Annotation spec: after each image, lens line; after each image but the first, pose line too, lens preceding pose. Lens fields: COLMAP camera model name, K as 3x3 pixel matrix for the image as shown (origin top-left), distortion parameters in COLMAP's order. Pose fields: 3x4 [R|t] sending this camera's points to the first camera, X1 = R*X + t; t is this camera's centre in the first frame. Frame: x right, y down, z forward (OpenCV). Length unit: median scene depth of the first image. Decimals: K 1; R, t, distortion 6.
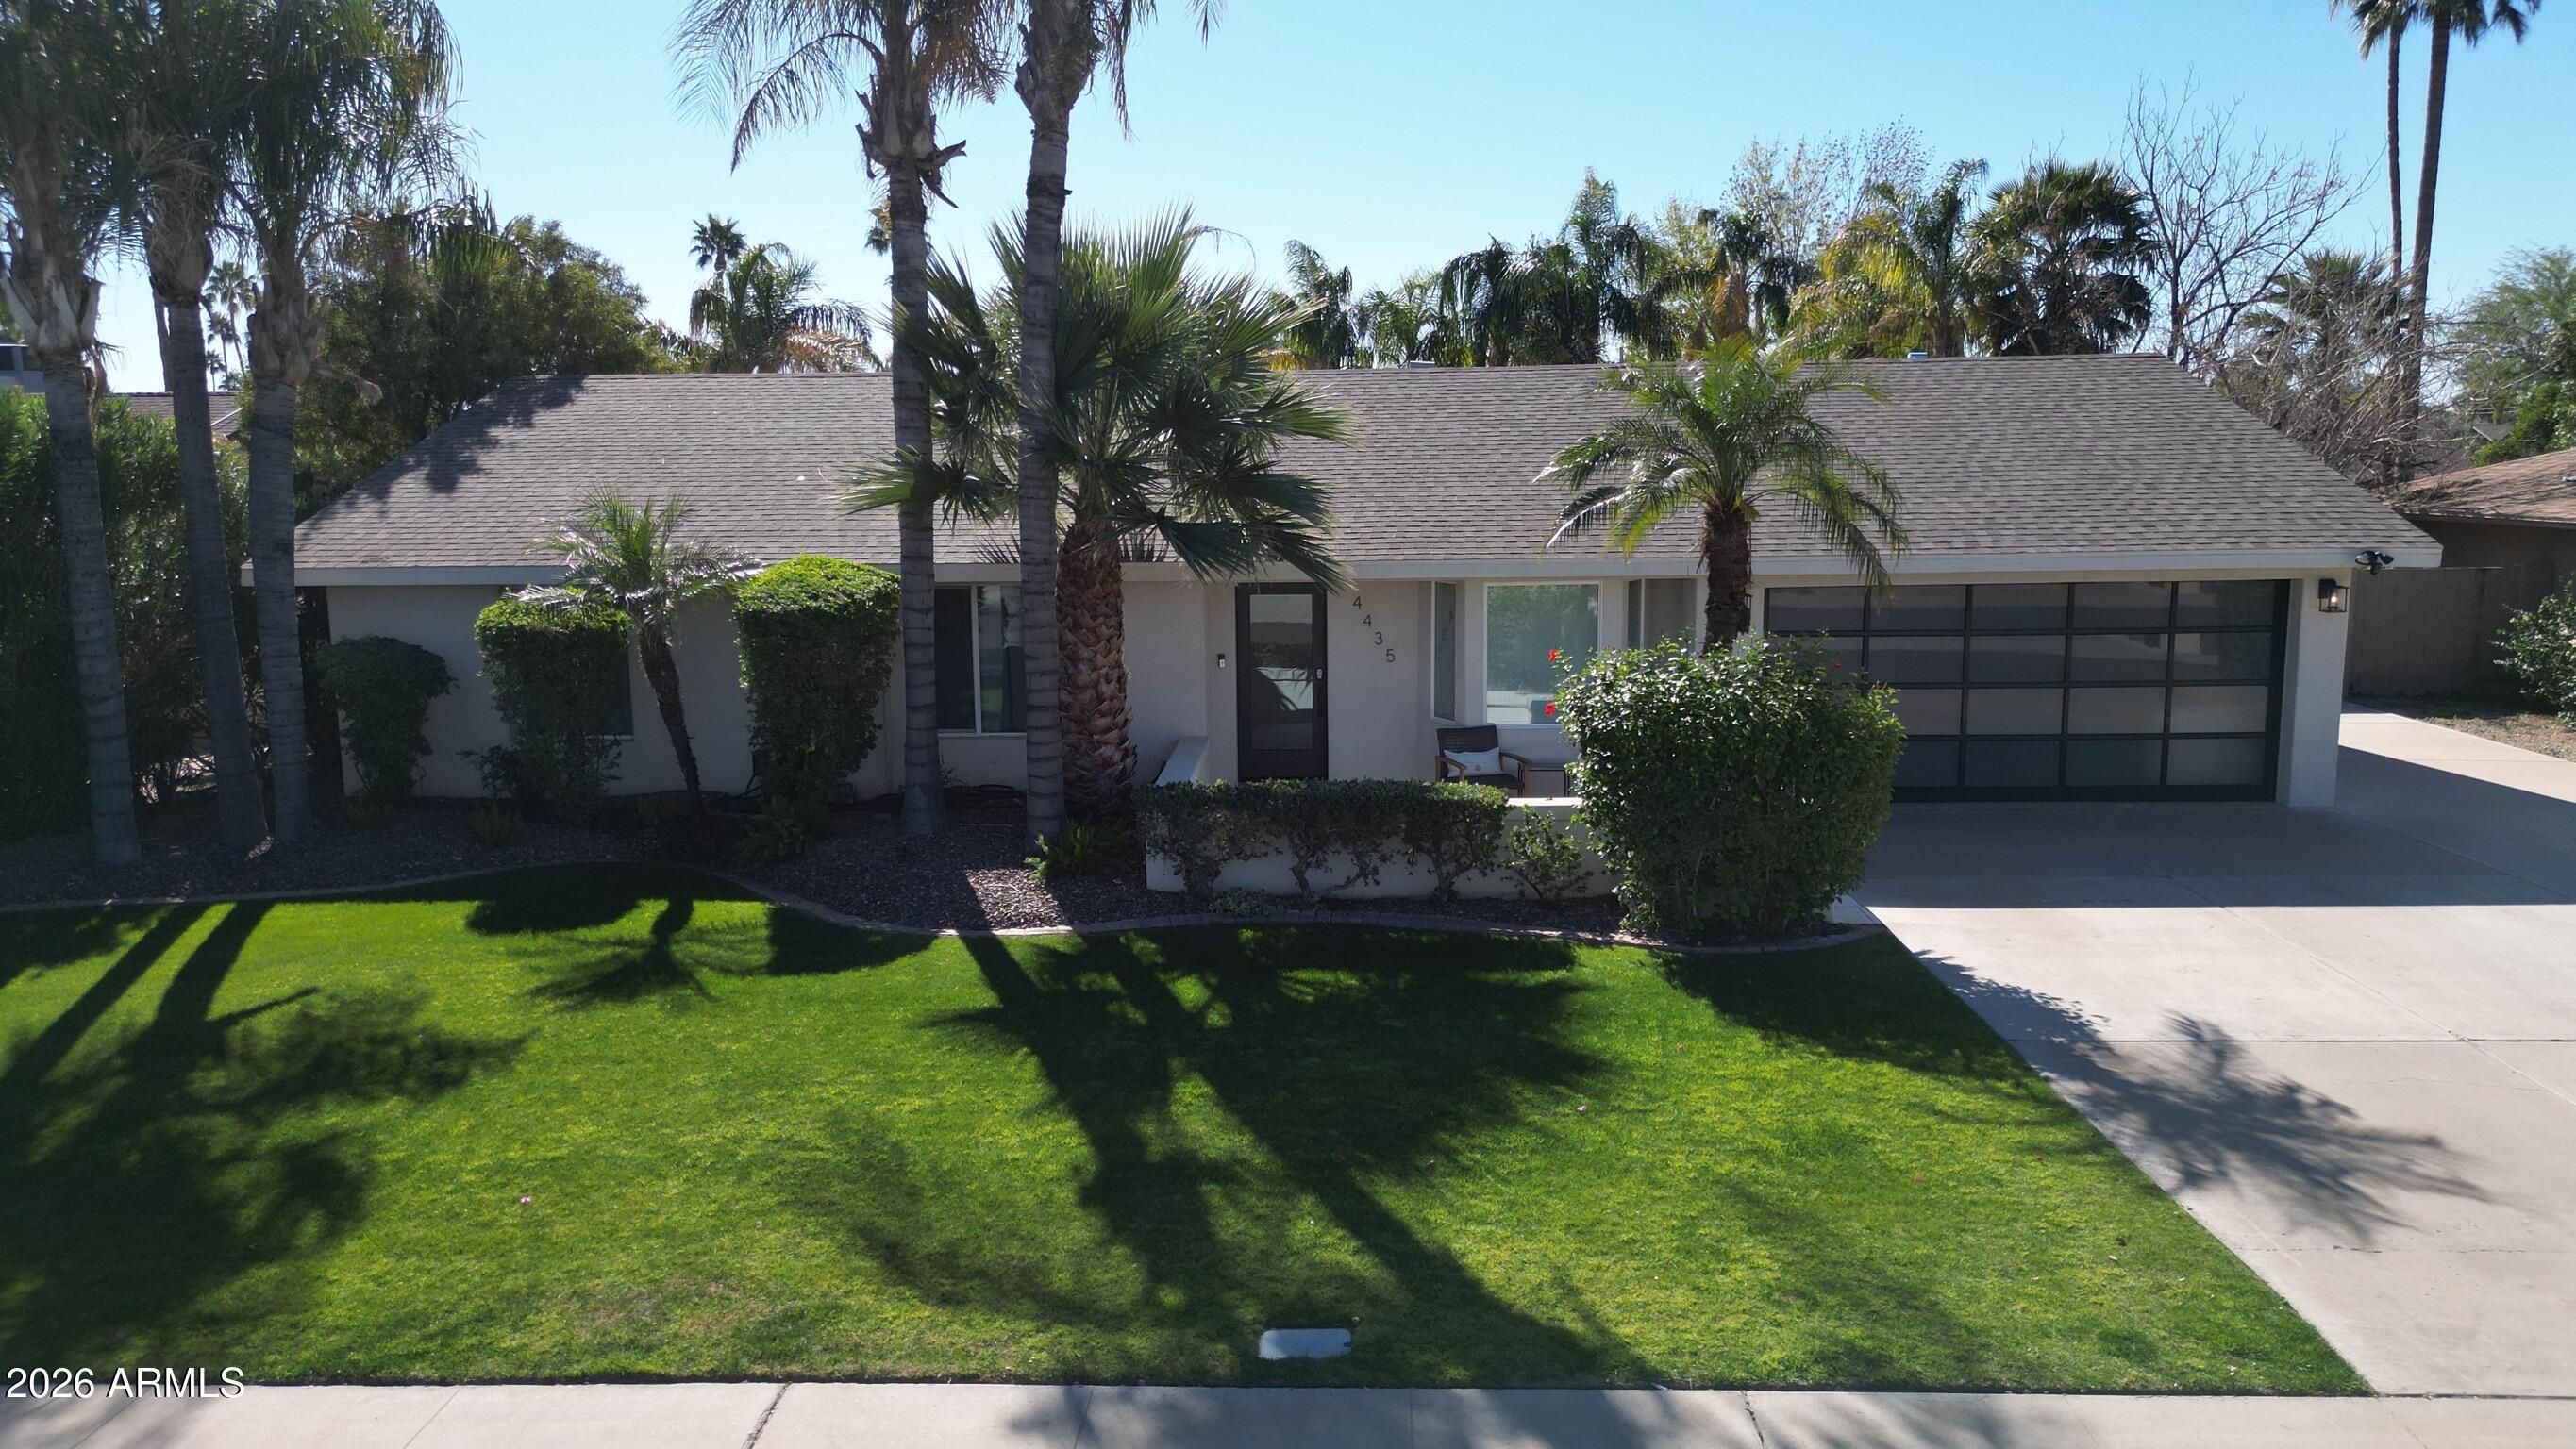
lens RADIAL K [[1880.9, 0, 1272.8], [0, 1880.9, 709.0], [0, 0, 1]] dist [0.062422, -0.056365]
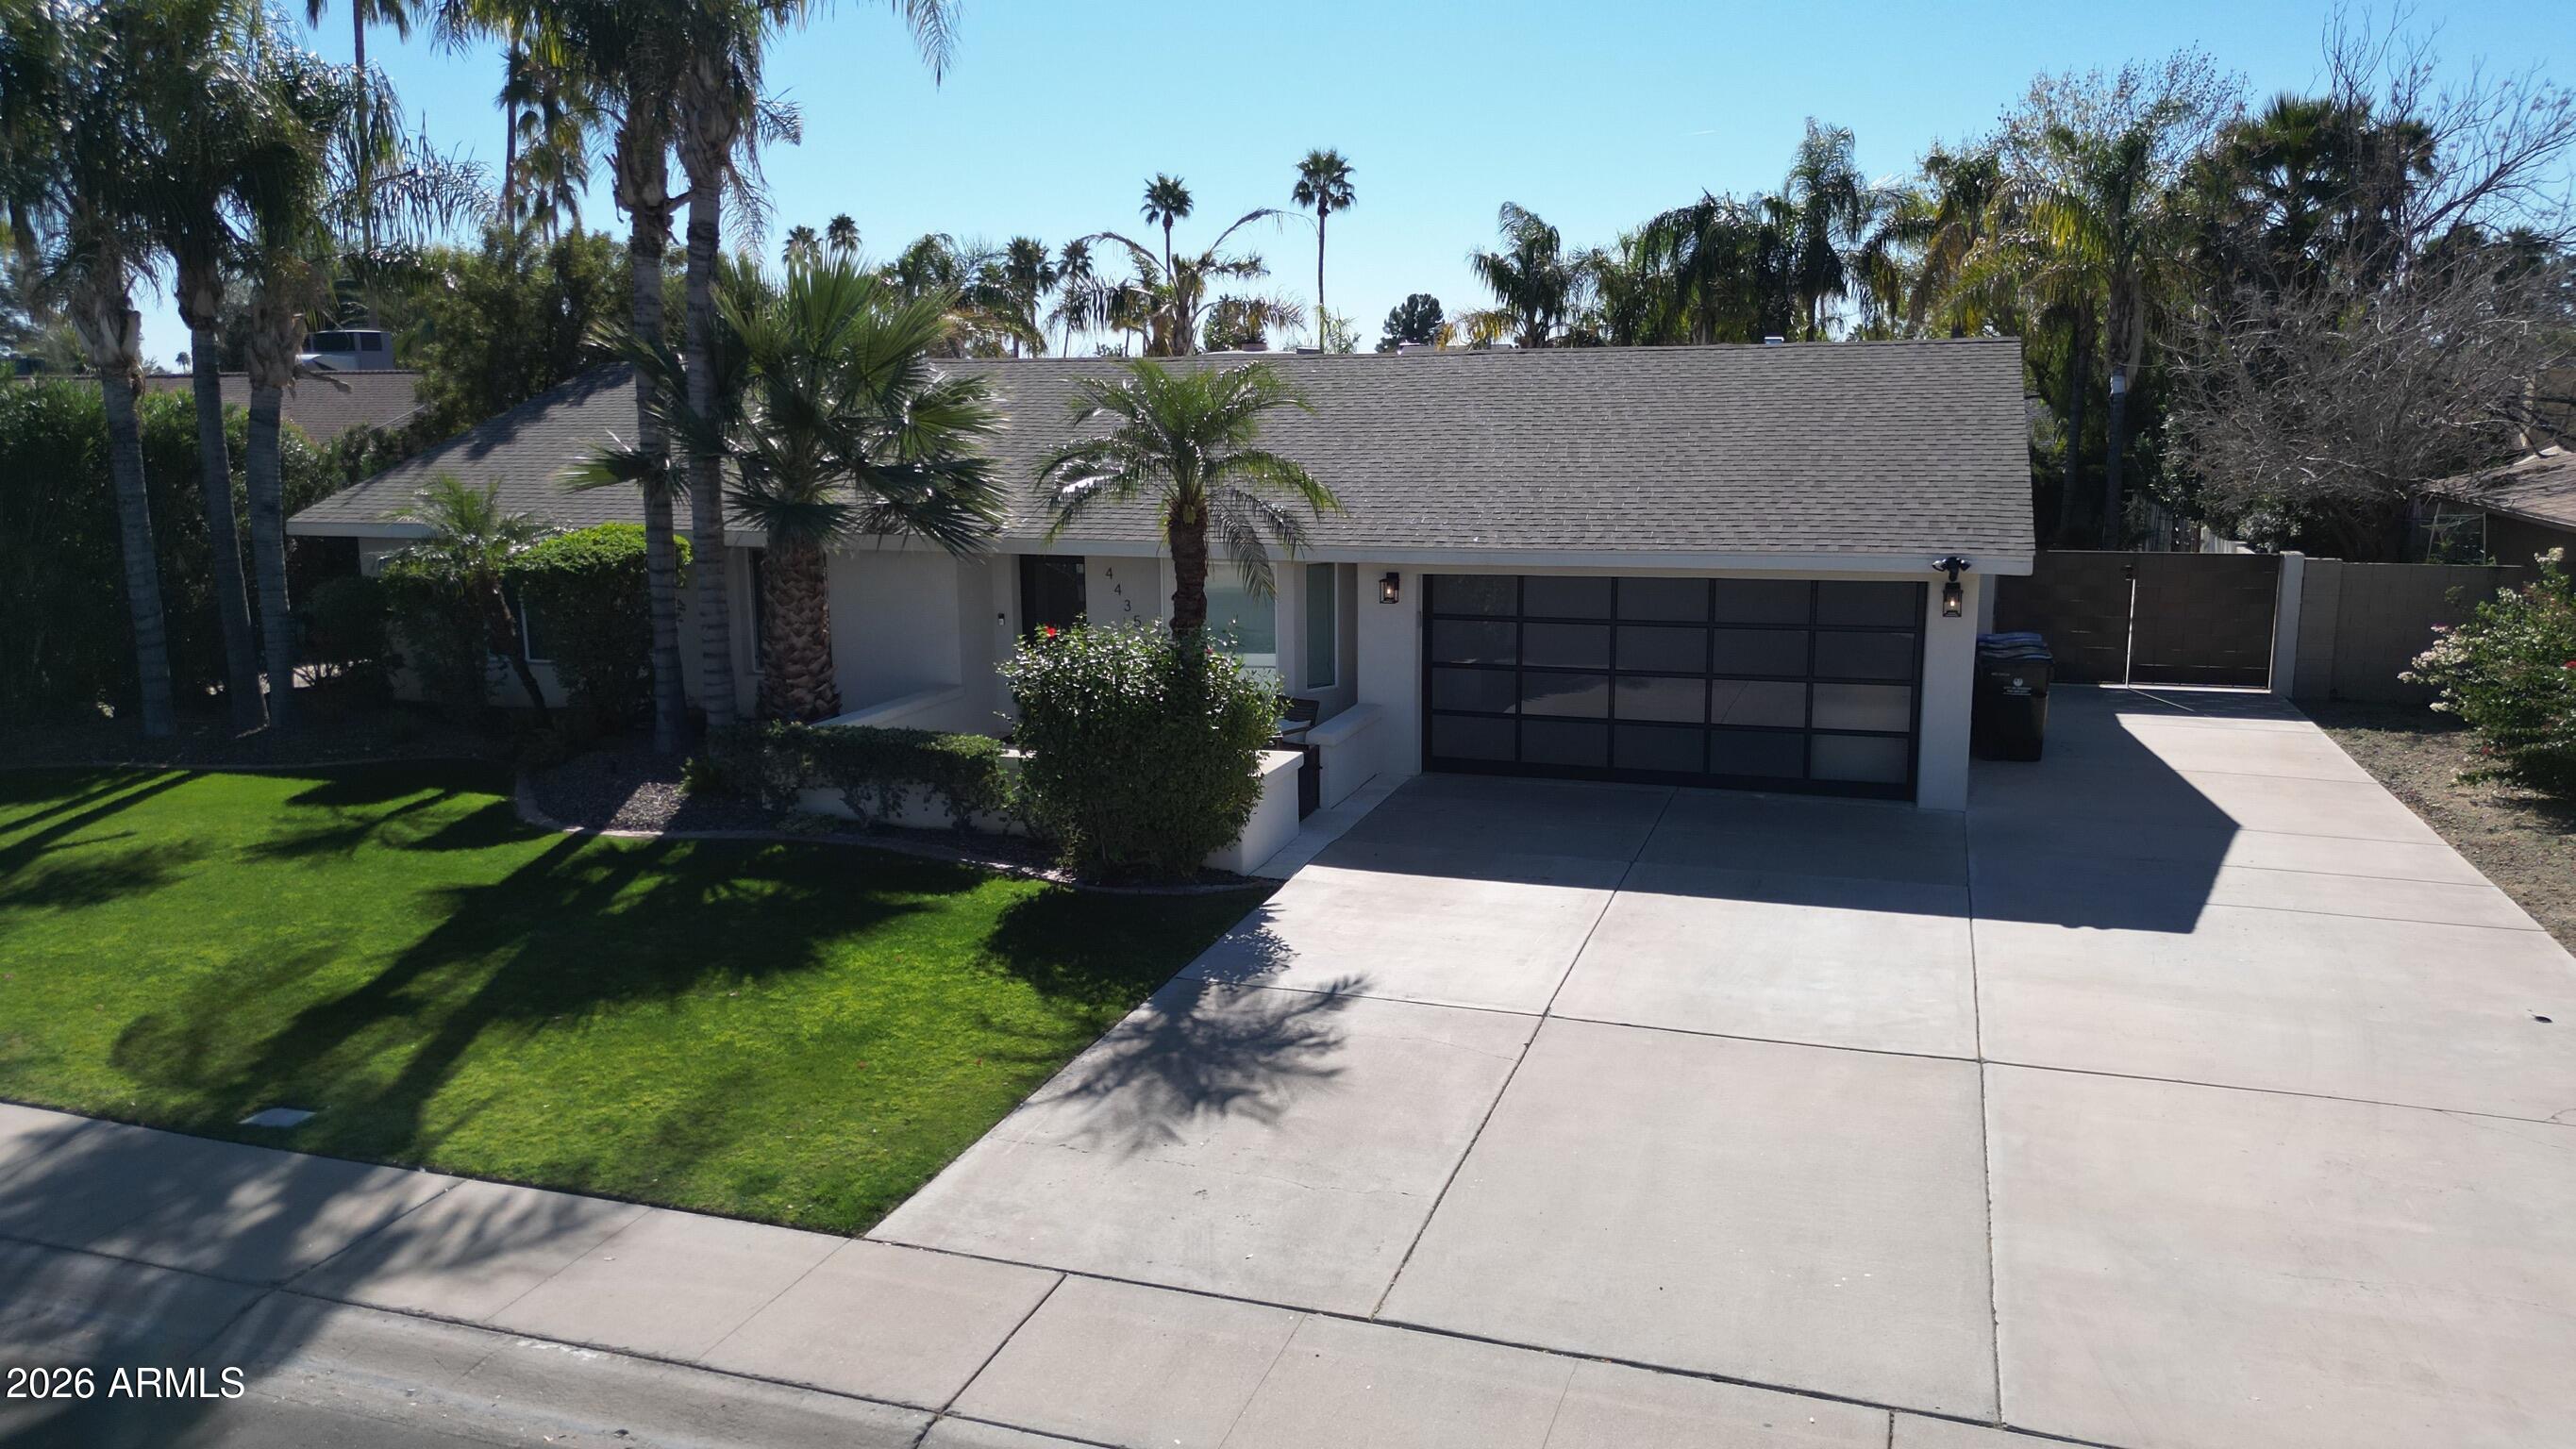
lens RADIAL K [[1880.9, 0, 1265.2], [0, 1880.9, 719.3], [0, 0, 1]] dist [0.062422, -0.056365]
pose [[0.950464, 0.055226, -0.305888, 0.772332], [-0.042481, 0.997935, 0.048173, -0.043206], [0.307917, -0.032792, 0.950848, -0.083667]]
